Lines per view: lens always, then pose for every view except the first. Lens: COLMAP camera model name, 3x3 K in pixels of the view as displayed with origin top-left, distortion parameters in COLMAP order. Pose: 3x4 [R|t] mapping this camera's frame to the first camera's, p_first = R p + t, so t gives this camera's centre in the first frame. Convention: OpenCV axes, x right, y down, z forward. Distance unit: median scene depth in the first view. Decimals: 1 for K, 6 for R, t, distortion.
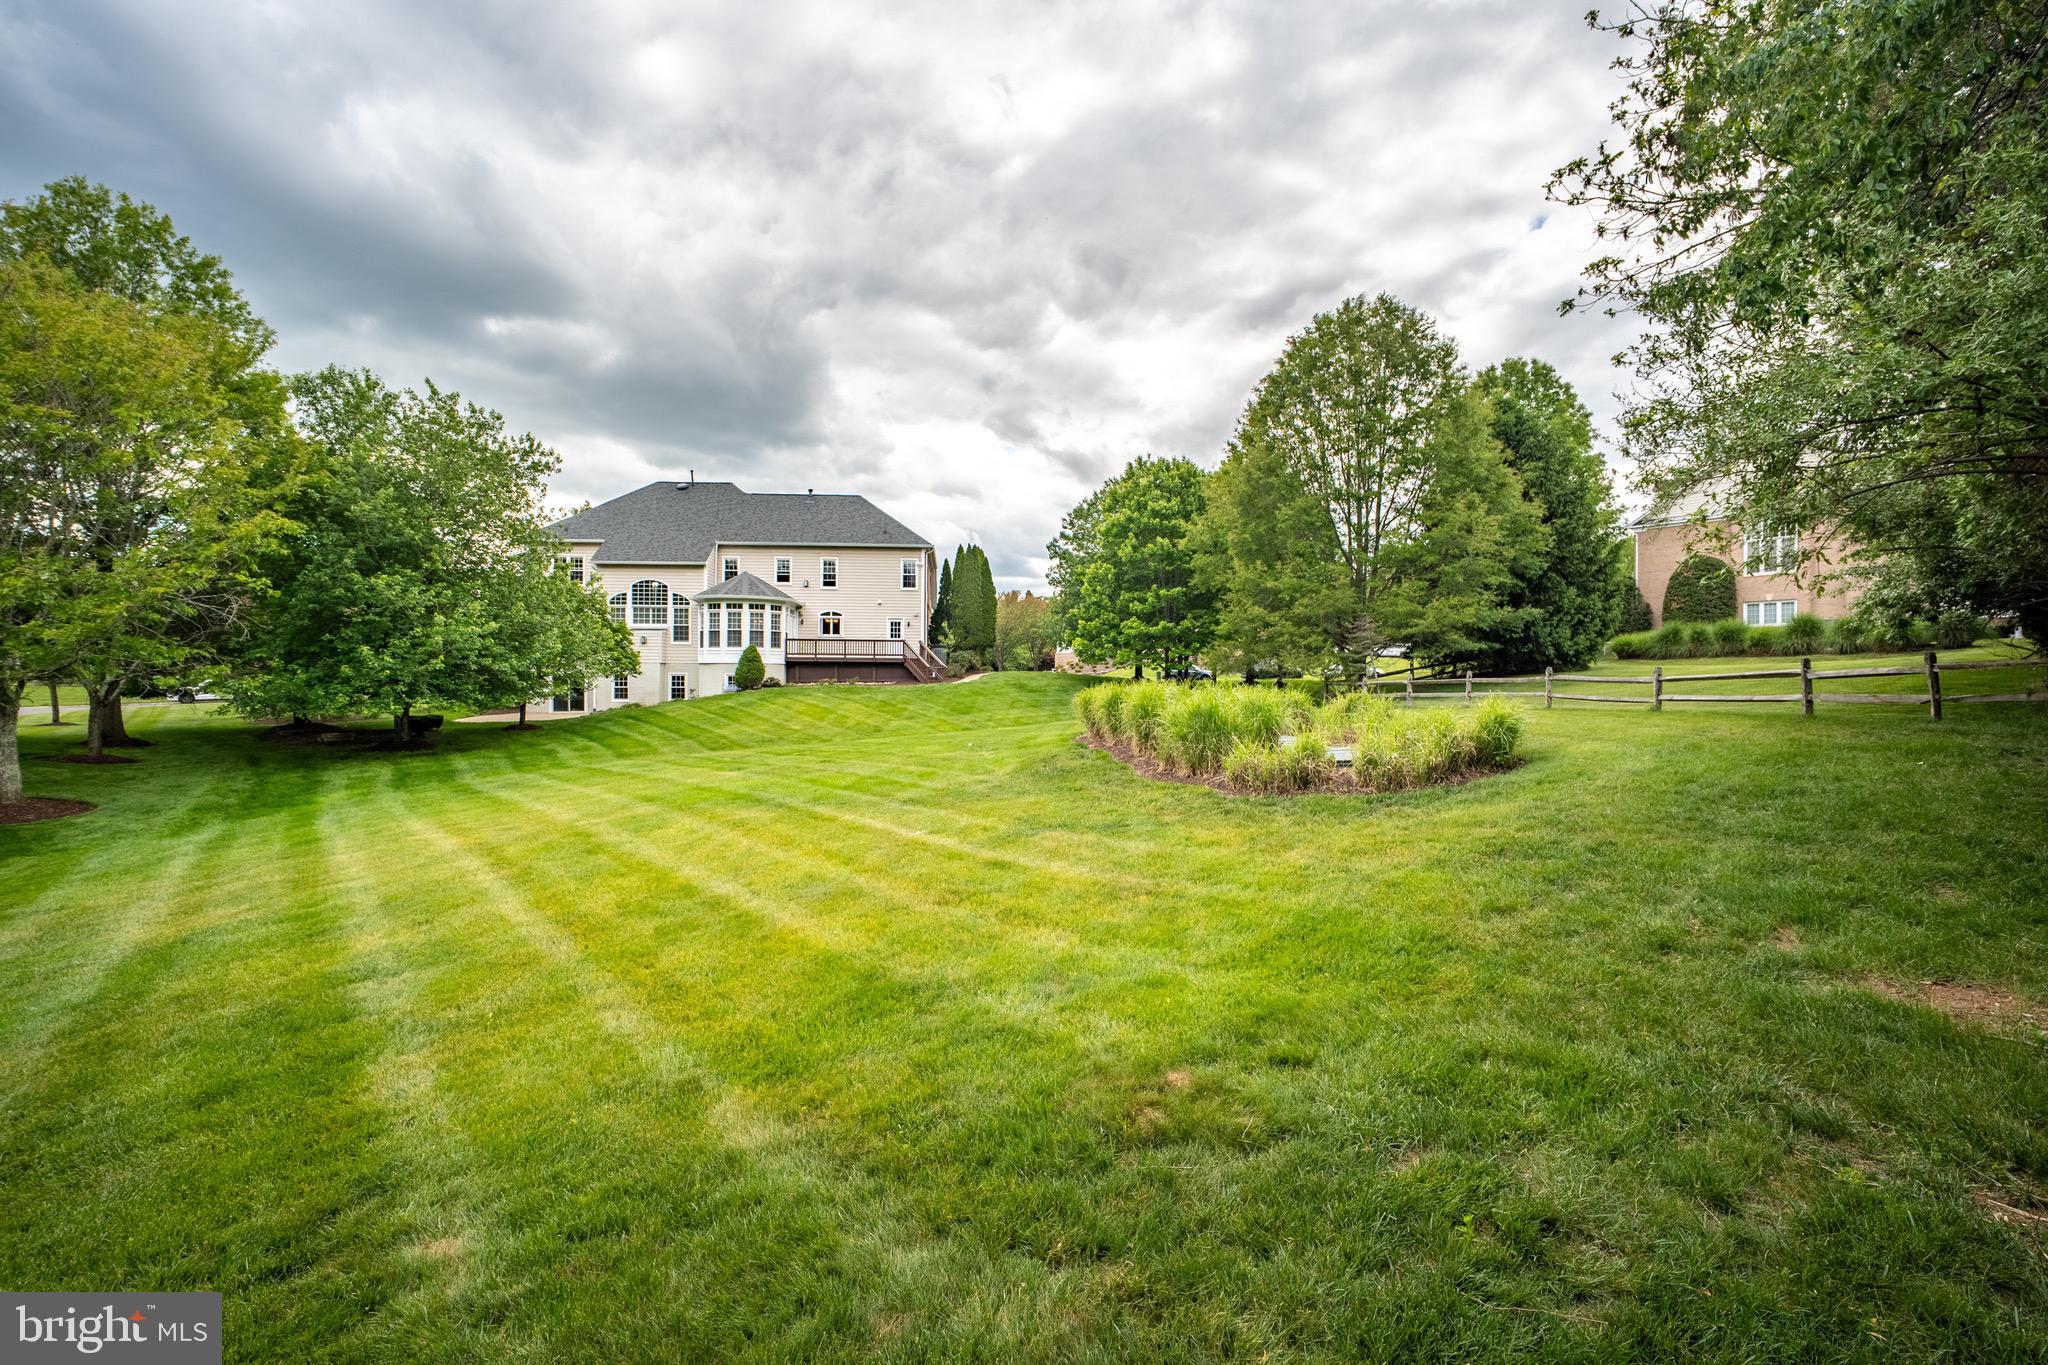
lens RADIAL K [[863.7, 0, 1027.3], [0, 863.7, 679.8], [0, 0, 1]] dist [-0.041356, 0.015526]
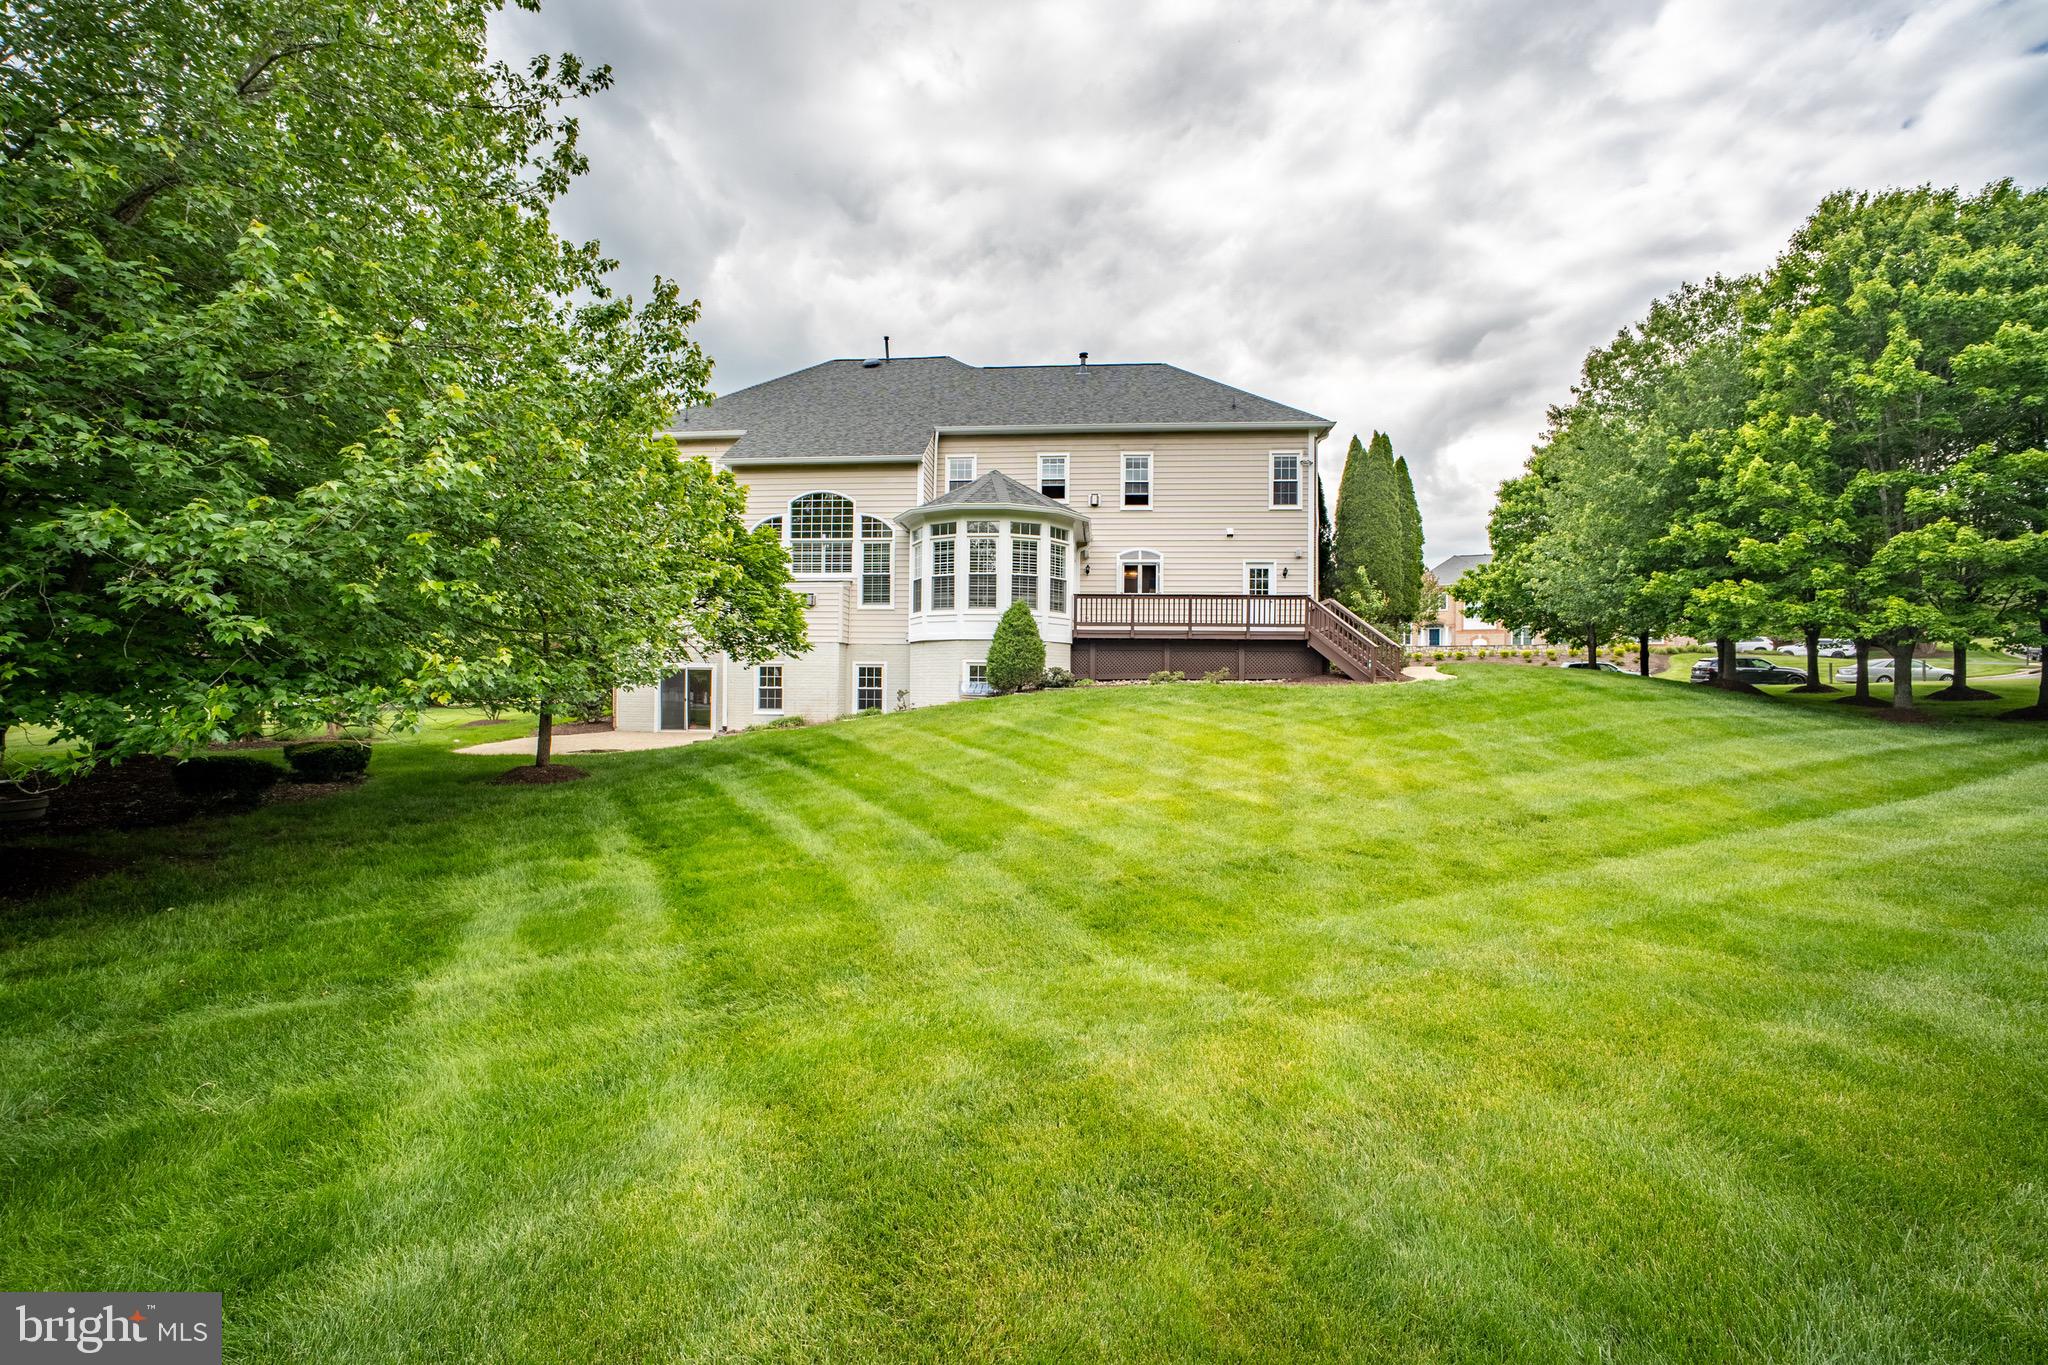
lens RADIAL K [[863.7, 0, 1027.3], [0, 863.7, 679.8], [0, 0, 1]] dist [-0.041356, 0.015526]
pose [[0.985950, 0.002233, -0.167027, -0.216979], [-0.004929, 0.999864, -0.015730, 0.011307], [0.166970, 0.016332, 0.985827, 0.476675]]
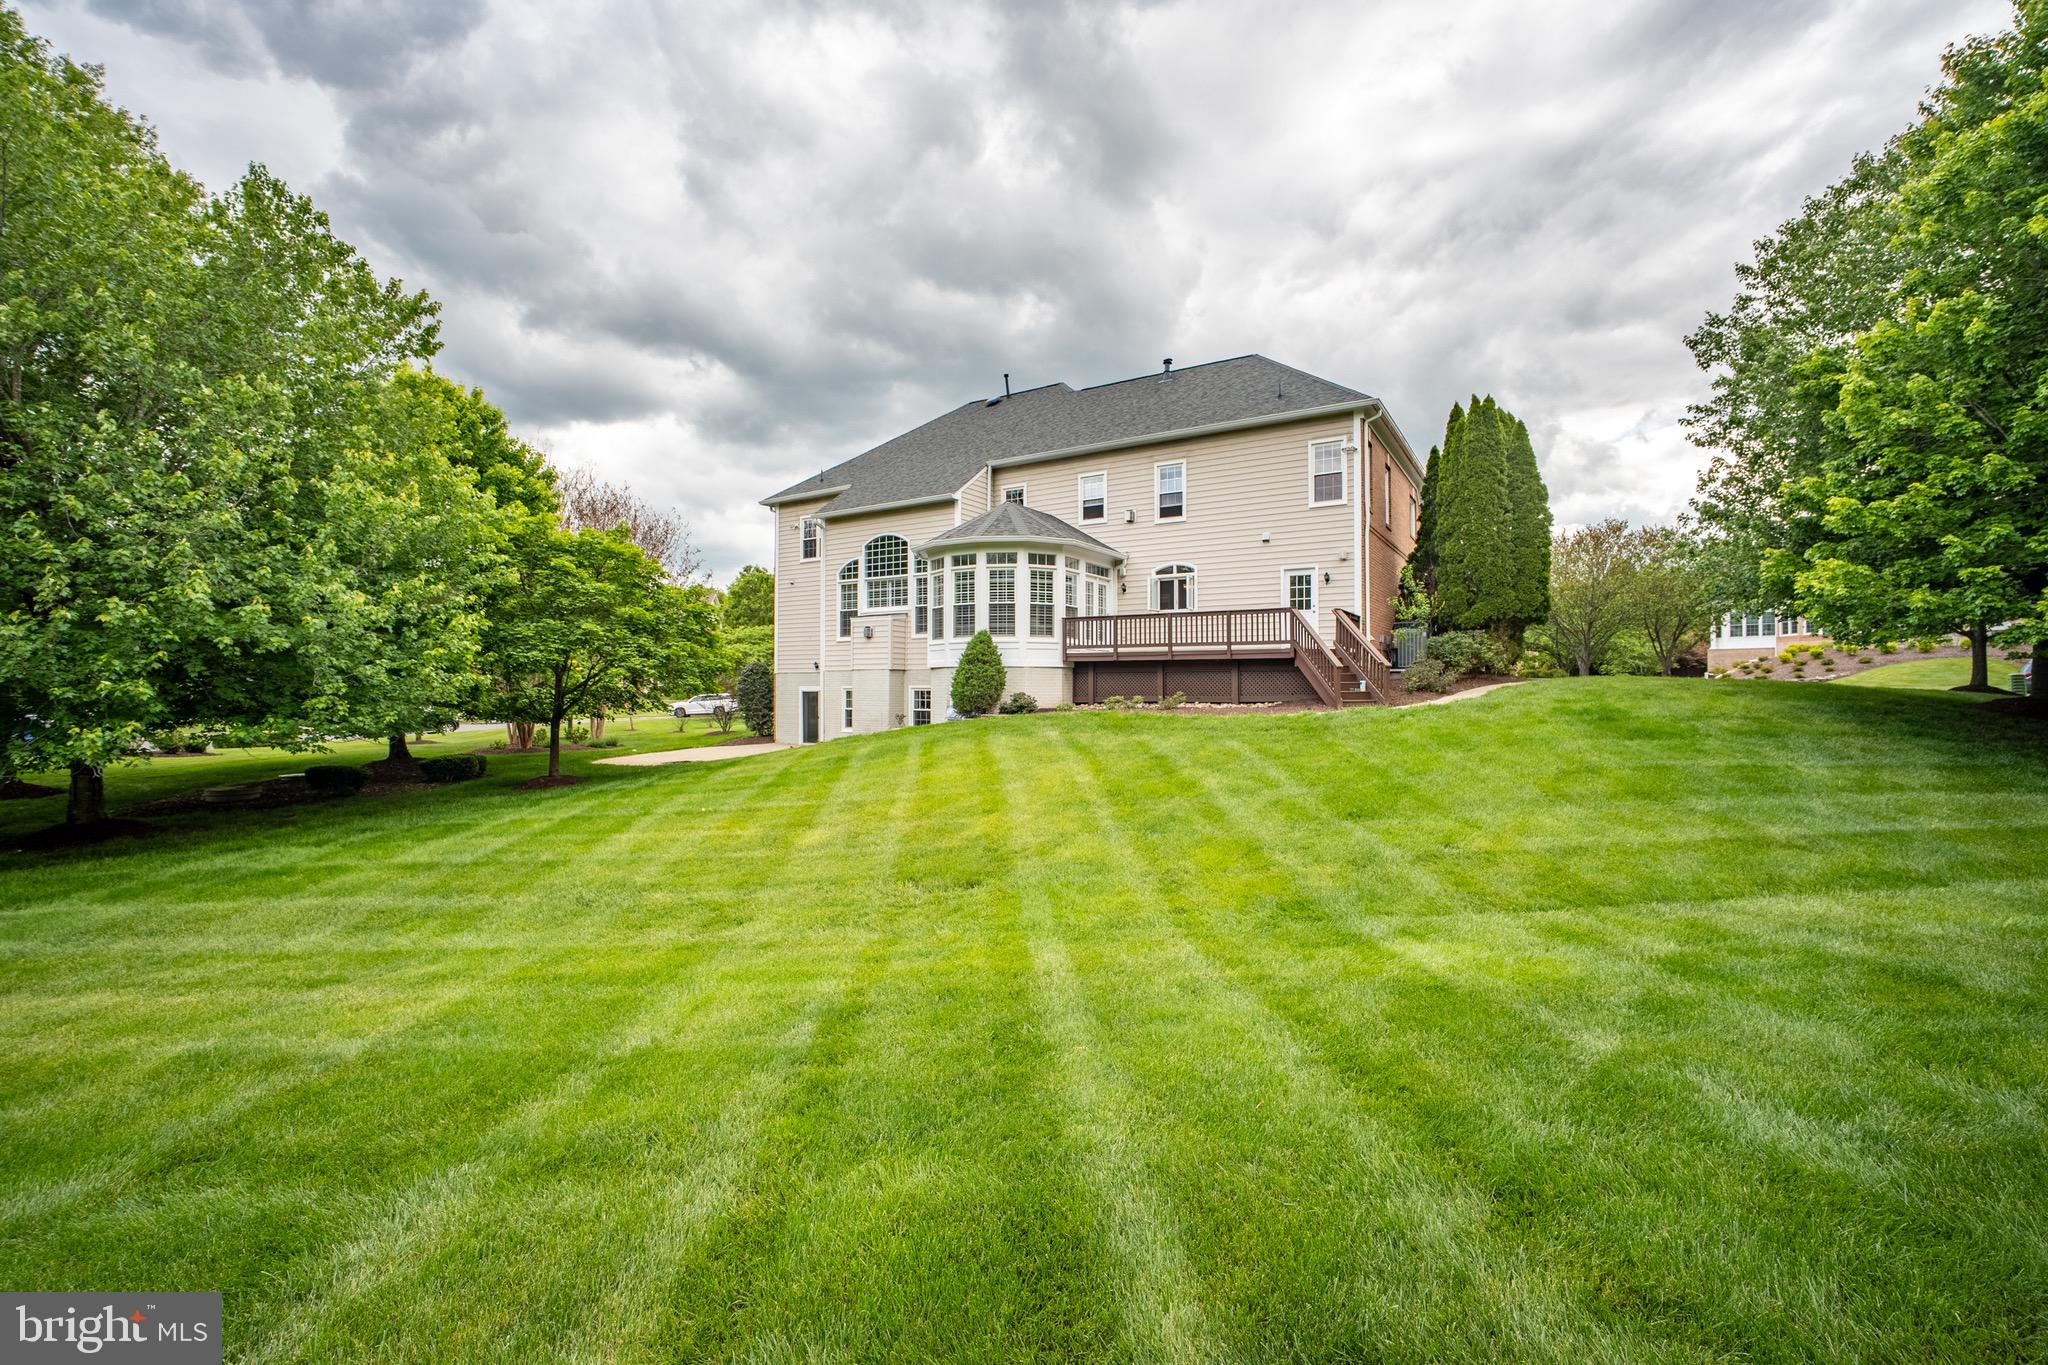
lens RADIAL K [[863.7, 0, 1027.3], [0, 863.7, 679.8], [0, 0, 1]] dist [-0.041356, 0.015526]
pose [[0.802957, -0.011300, -0.595930, 0.008854], [0.001850, 0.999863, -0.016467, -0.002286], [0.596034, 0.012120, 0.802867, 0.560121]]
